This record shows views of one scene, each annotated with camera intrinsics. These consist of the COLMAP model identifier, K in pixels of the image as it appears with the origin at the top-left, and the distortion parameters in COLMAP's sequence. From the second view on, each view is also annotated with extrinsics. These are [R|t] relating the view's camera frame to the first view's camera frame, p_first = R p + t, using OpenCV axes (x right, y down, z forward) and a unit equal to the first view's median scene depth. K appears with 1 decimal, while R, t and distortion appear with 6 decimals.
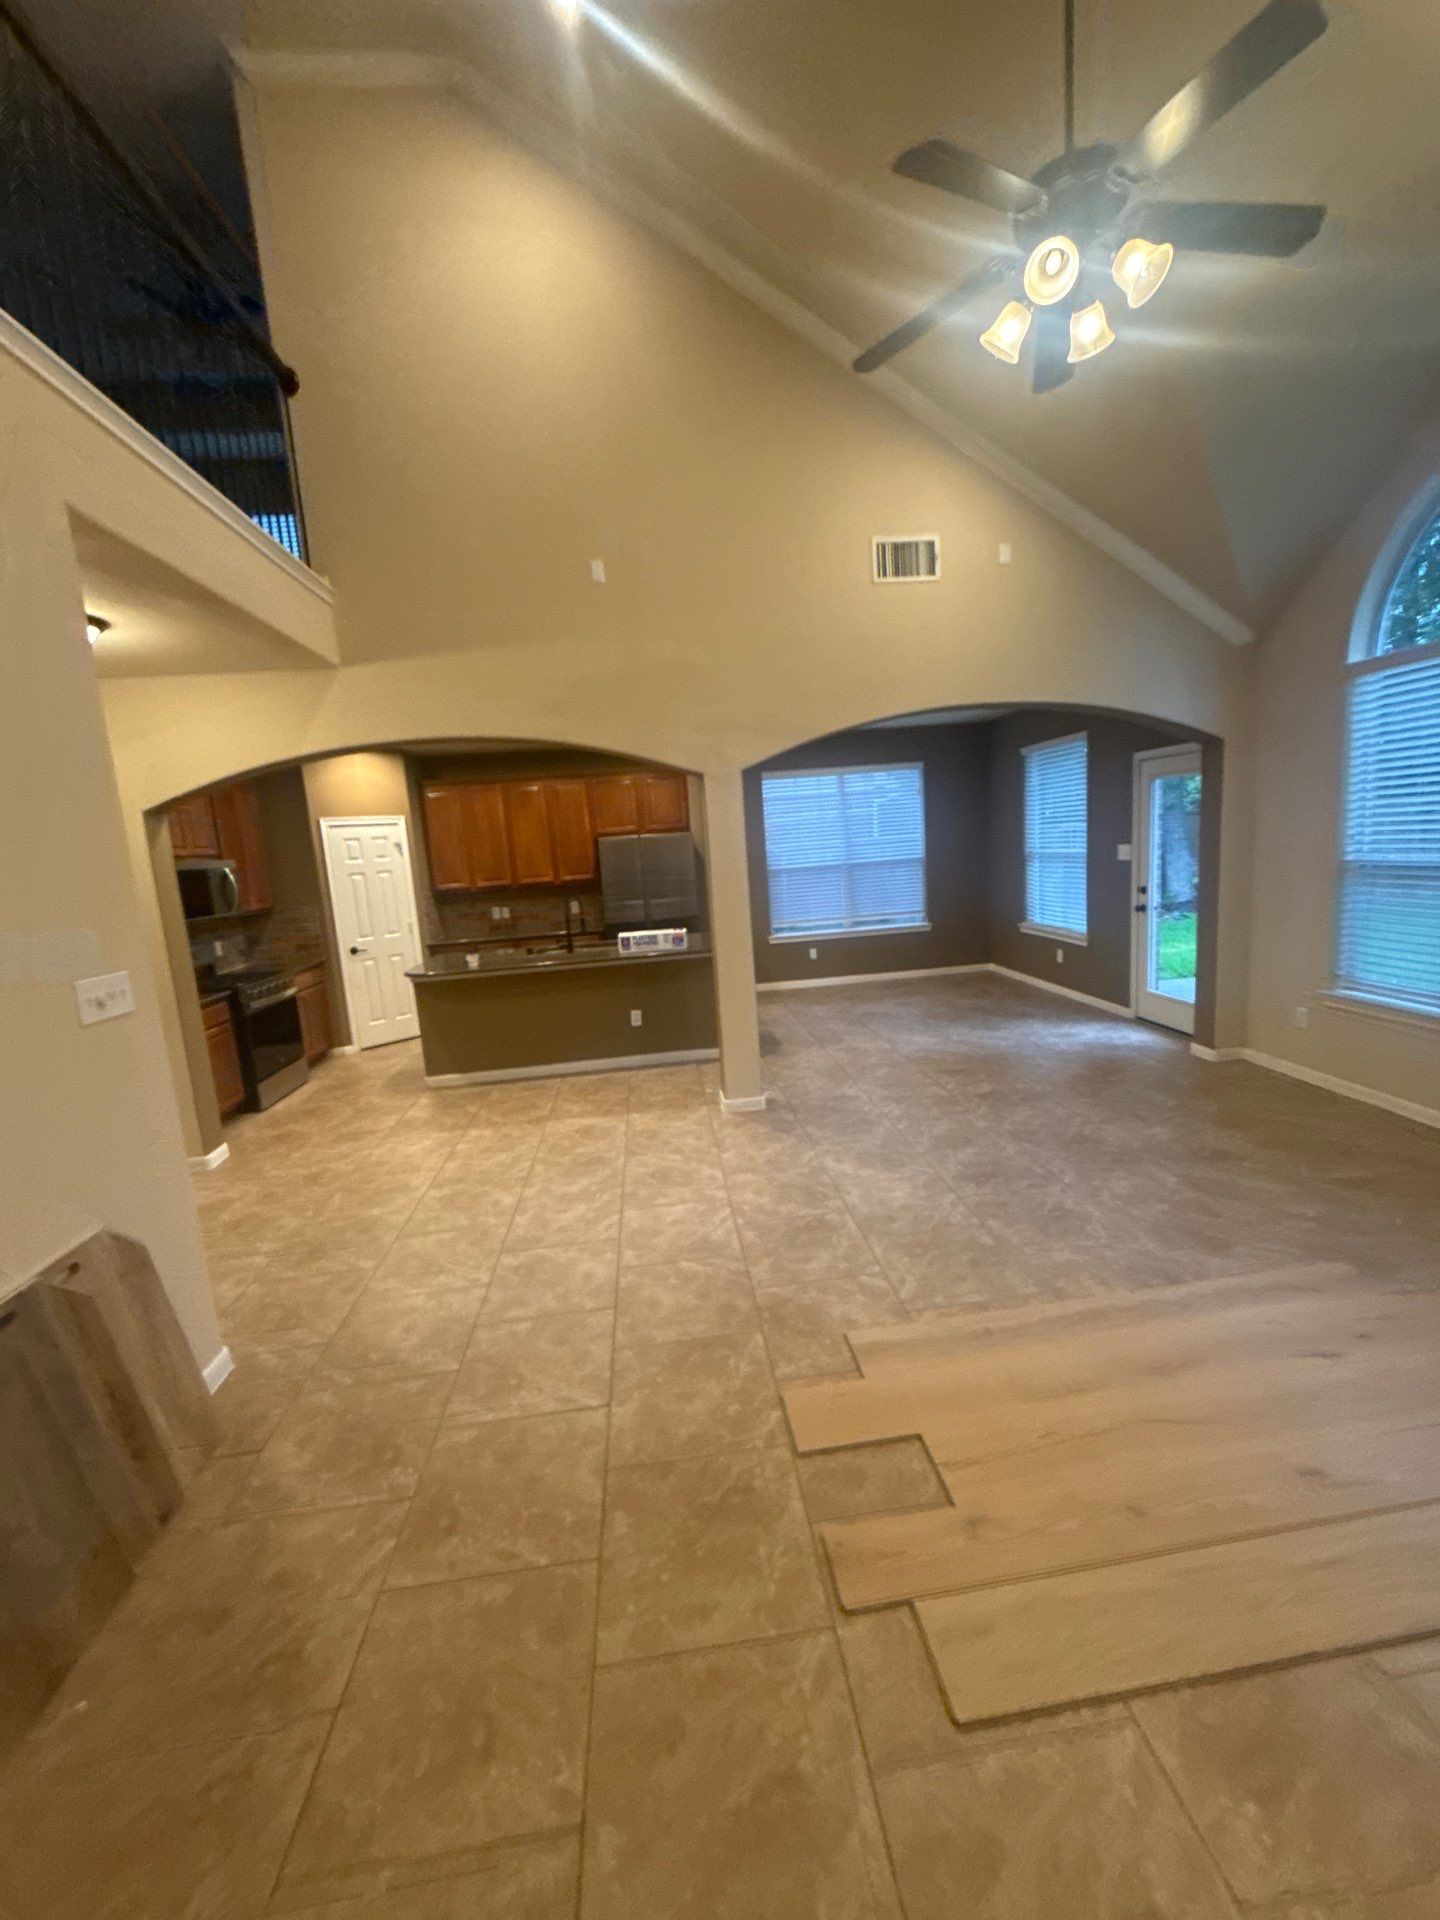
lens RADIAL K [[766.3, 0, 722.6], [0, 766.3, 960.9], [0, 0, 1]] dist [-0.002085, 0.000147]
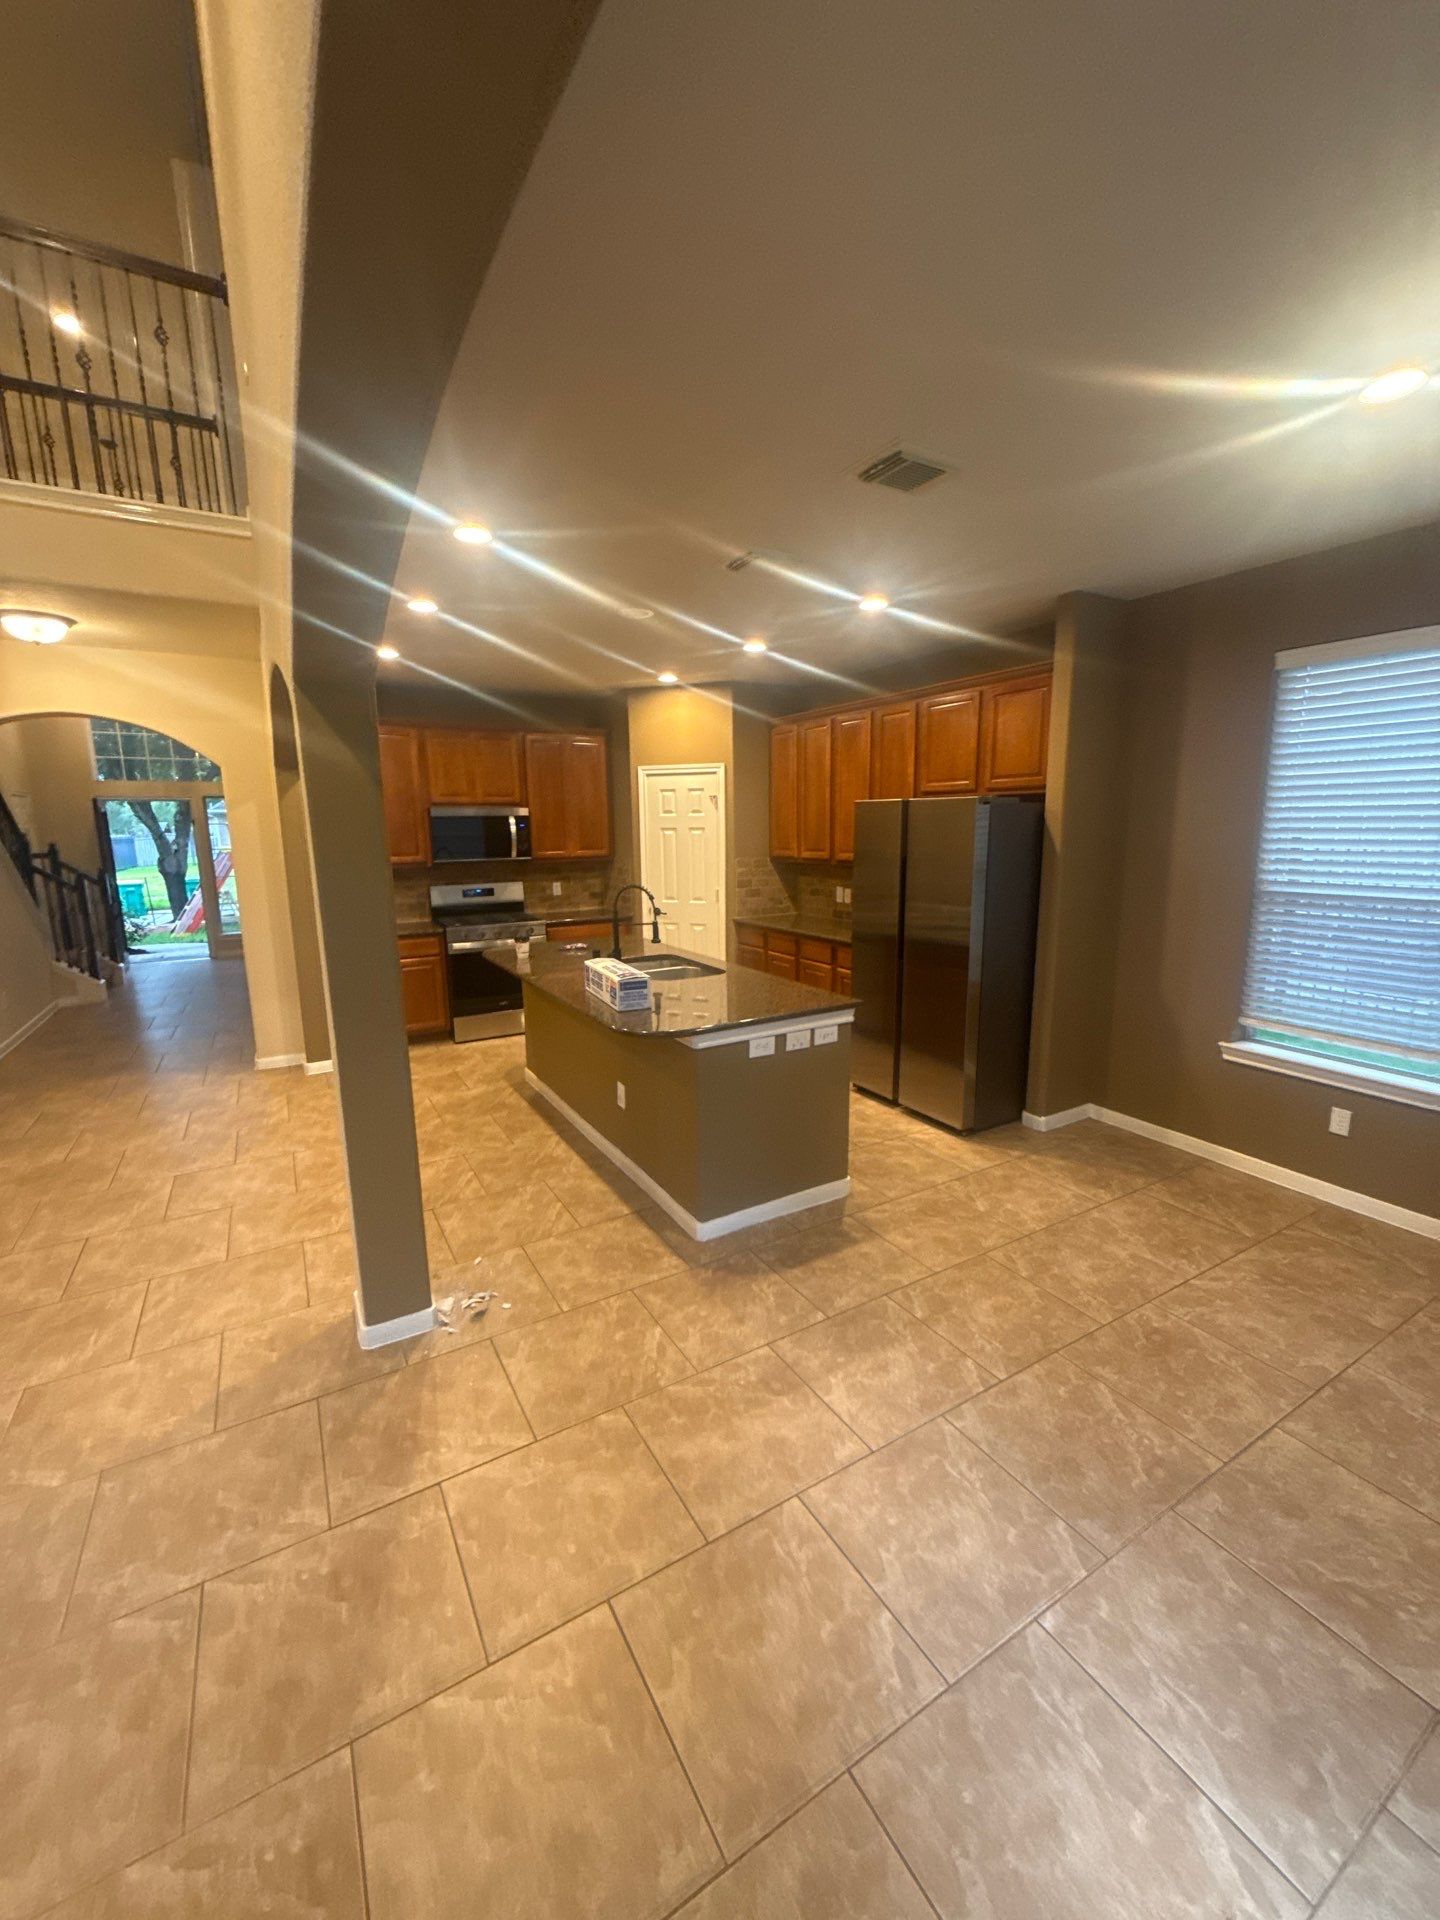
lens RADIAL K [[766.3, 0, 722.6], [0, 766.3, 960.9], [0, 0, 1]] dist [-0.002085, 0.000147]
pose [[0.420392, 0.228752, -0.878034, 0.453564], [-0.159014, 0.971296, 0.176915, -0.158248], [0.893300, 0.065246, 0.444700, 0.796765]]
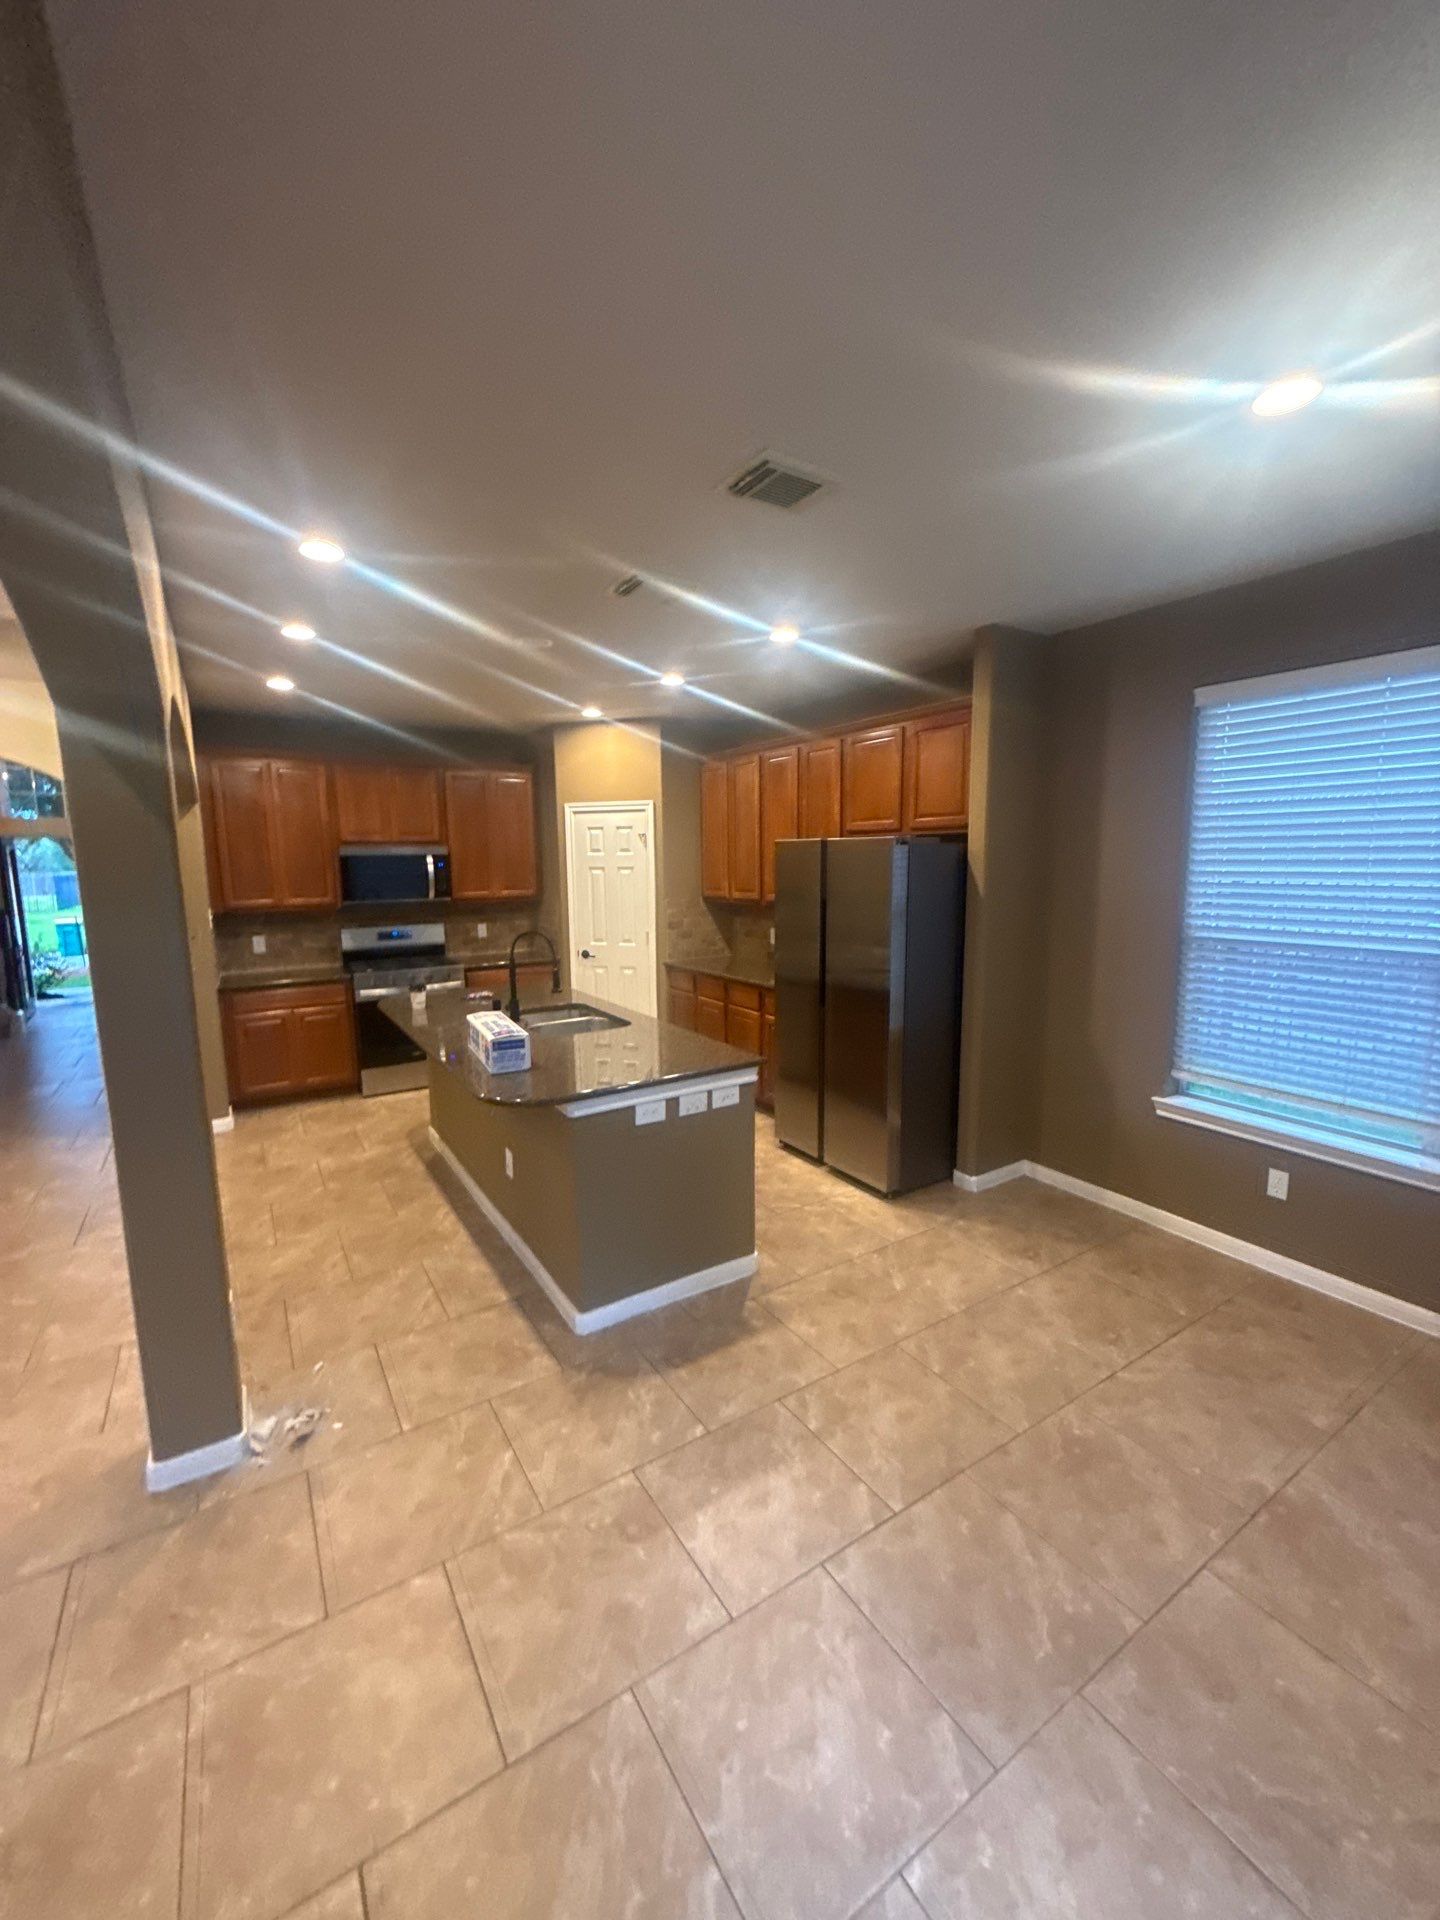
lens RADIAL K [[763.9, 0, 724.7], [0, 763.9, 962.3], [0, 0, 1]] dist [-0.001088, -0.000138]
pose [[0.456647, 0.188193, -0.869515, 0.430622], [-0.159328, 0.978868, 0.128186, -0.171573], [0.875264, 0.080002, 0.476982, 0.867425]]
